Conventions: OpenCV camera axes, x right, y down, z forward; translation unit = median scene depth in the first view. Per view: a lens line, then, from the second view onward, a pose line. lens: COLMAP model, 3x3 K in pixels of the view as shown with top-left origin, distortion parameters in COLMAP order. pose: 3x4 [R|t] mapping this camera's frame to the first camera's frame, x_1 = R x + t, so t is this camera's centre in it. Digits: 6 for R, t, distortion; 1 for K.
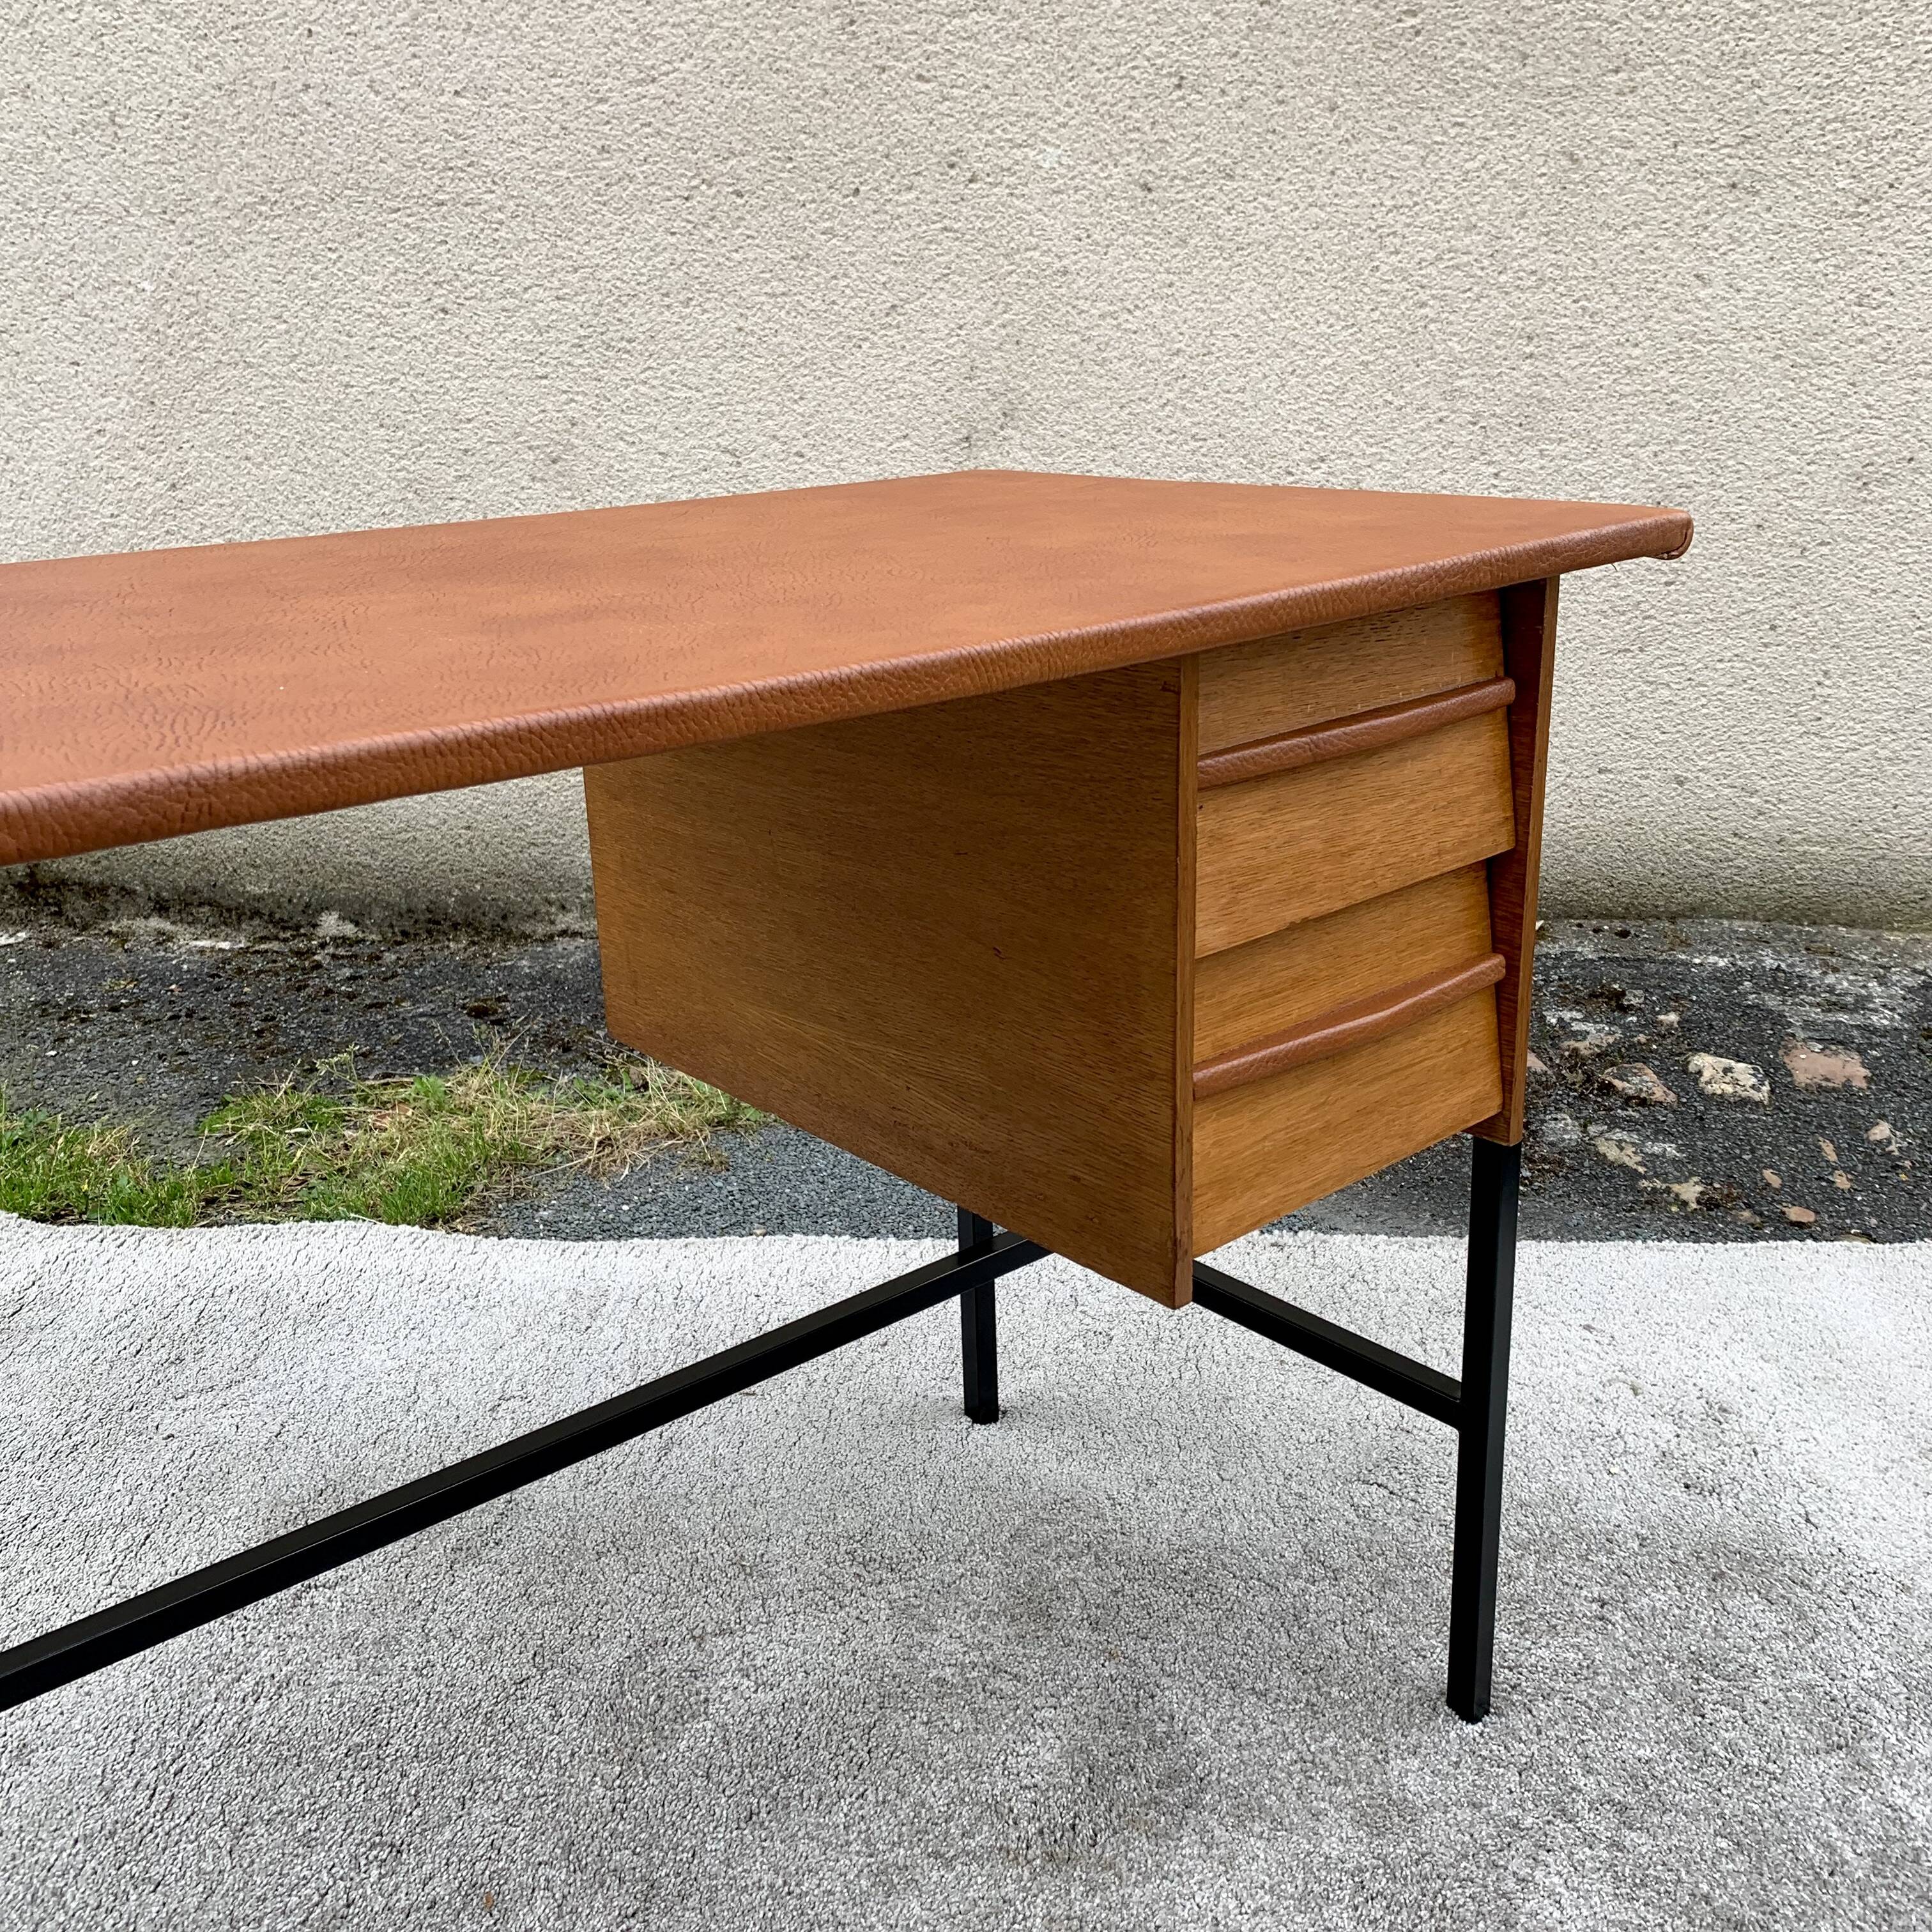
lens RADIAL K [[1961.7, 0, 968.6], [0, 1961.7, 935.7], [0, 0, 1]] dist [0.032106, -0.073615]
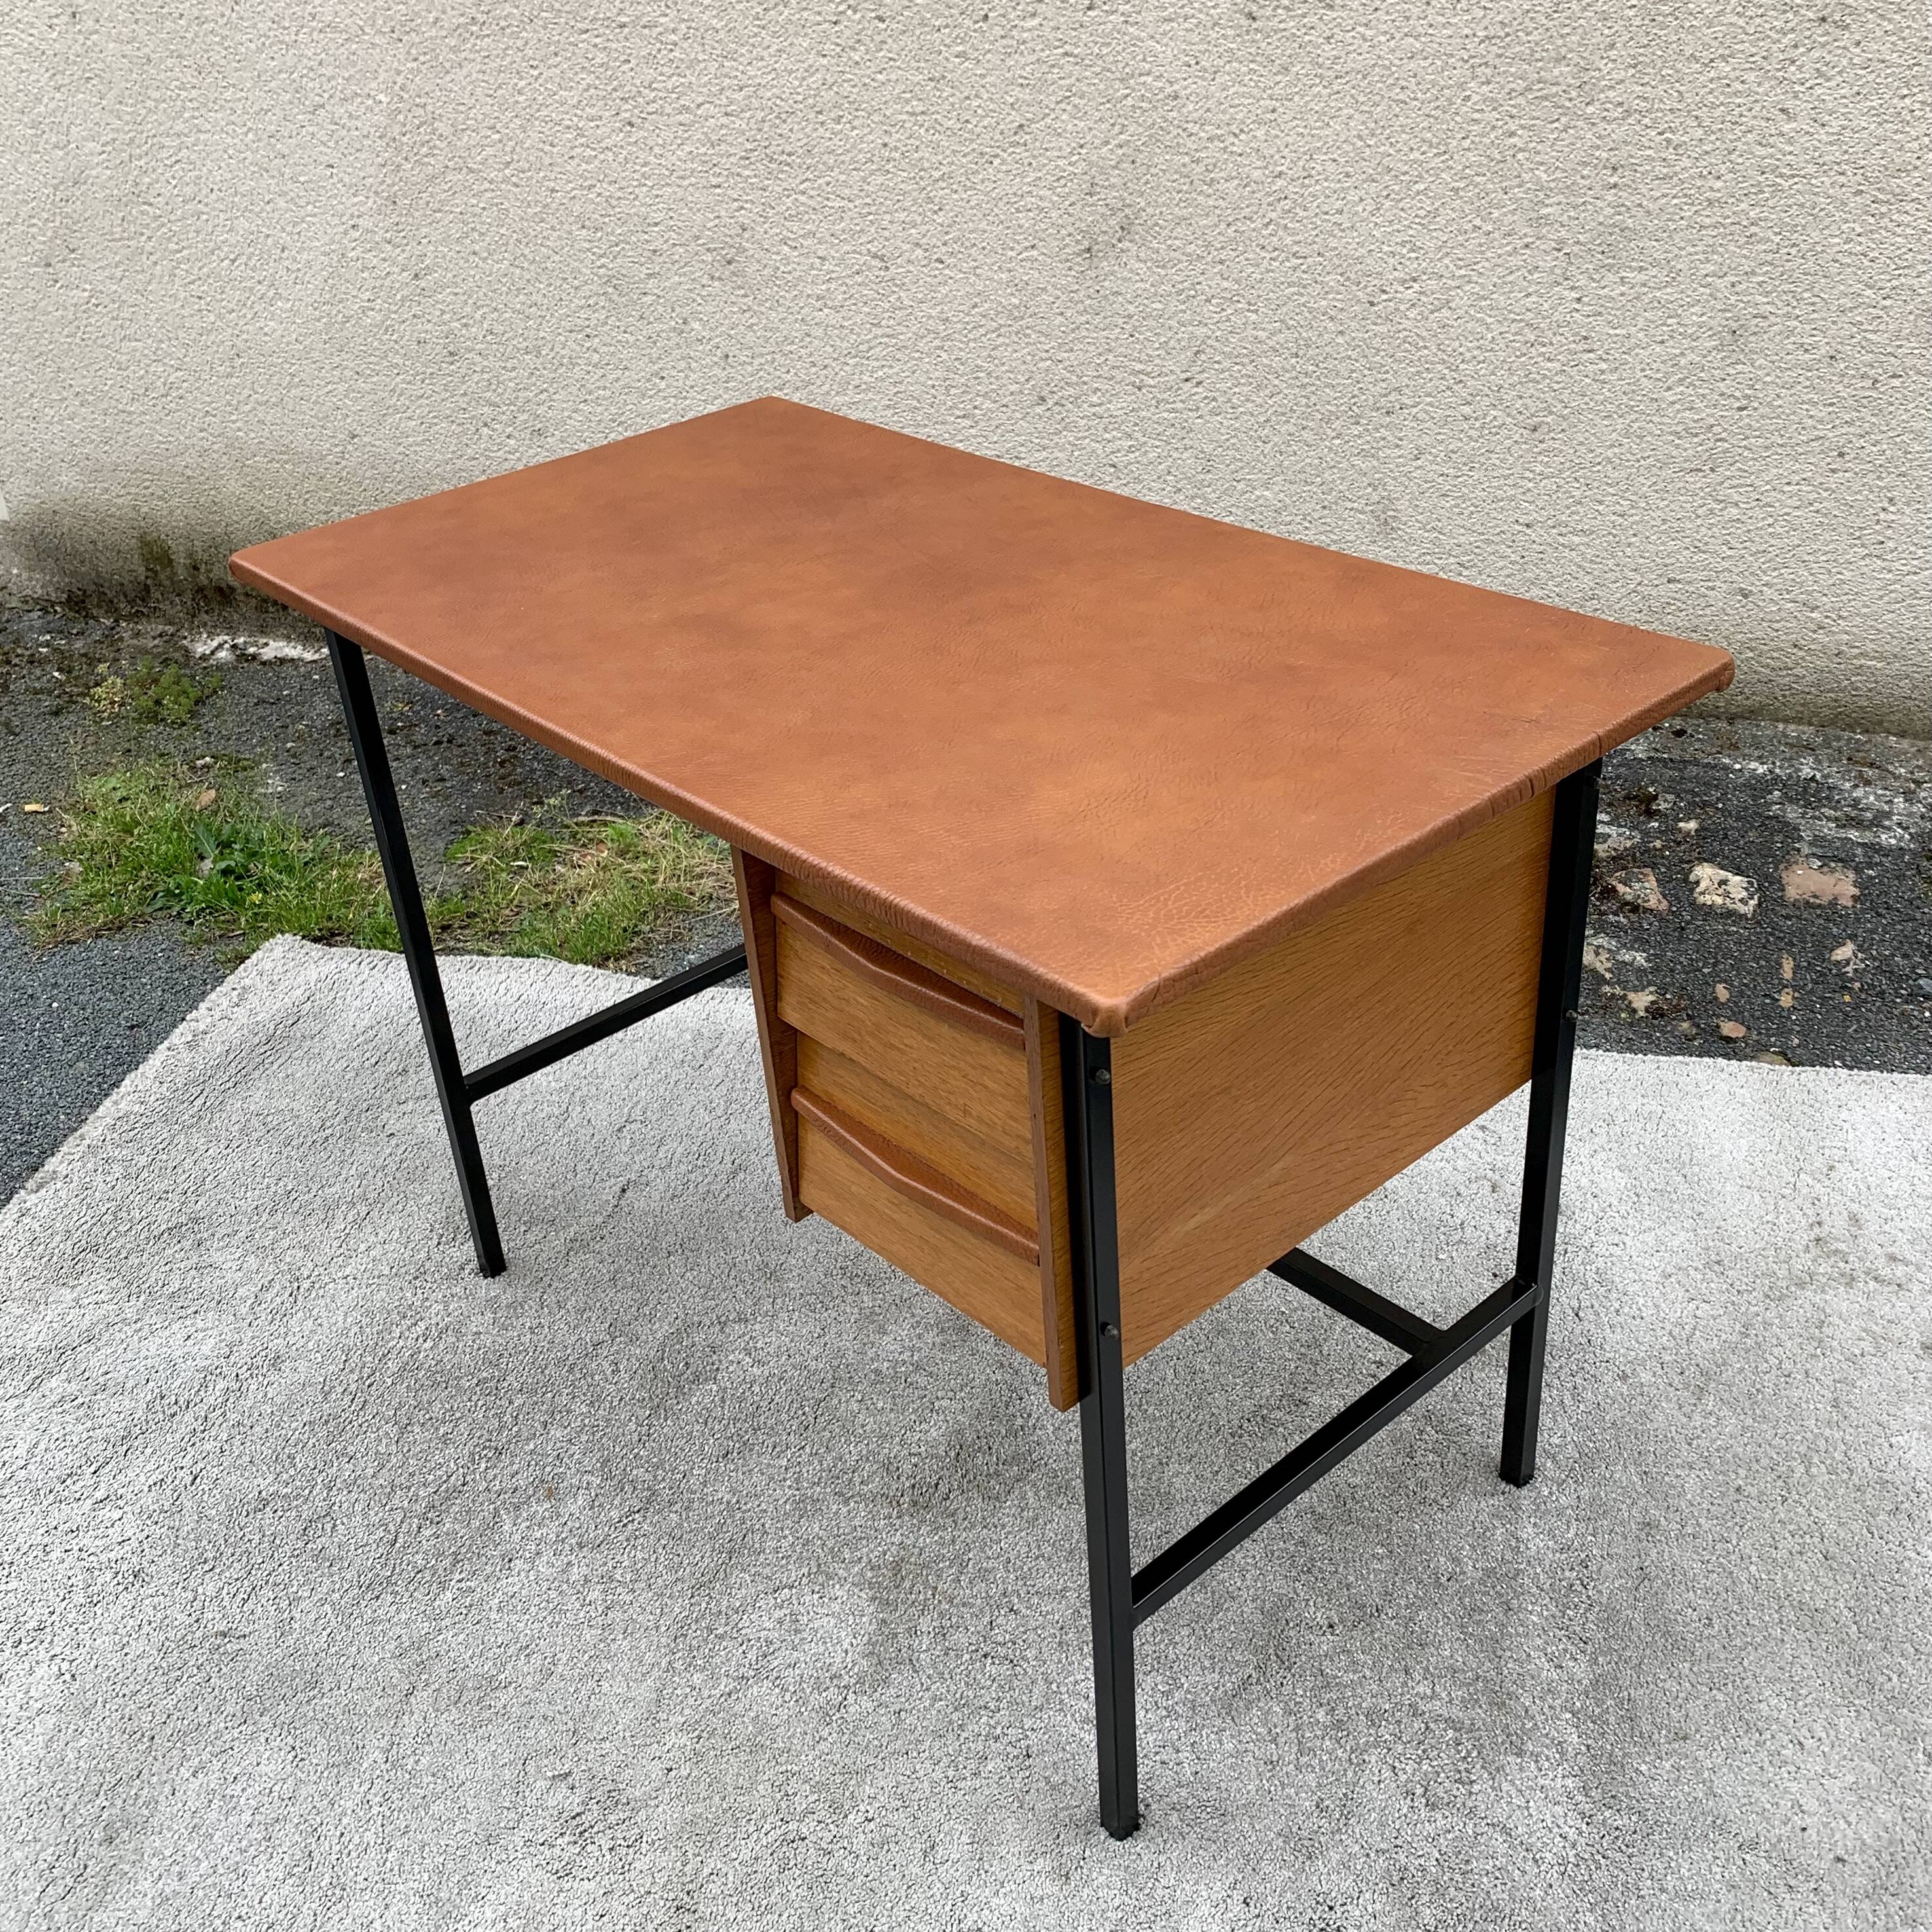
lens RADIAL K [[2009.3, 0, 943.8], [0, 2009.3, 958.2], [0, 0, 1]] dist [0.019361, -0.044418]
pose [[0.980616, 0.060533, -0.186353, 0.160750], [-0.015629, 0.972216, 0.233562, -0.141011], [0.195313, -0.226123, 0.954317, -0.169243]]
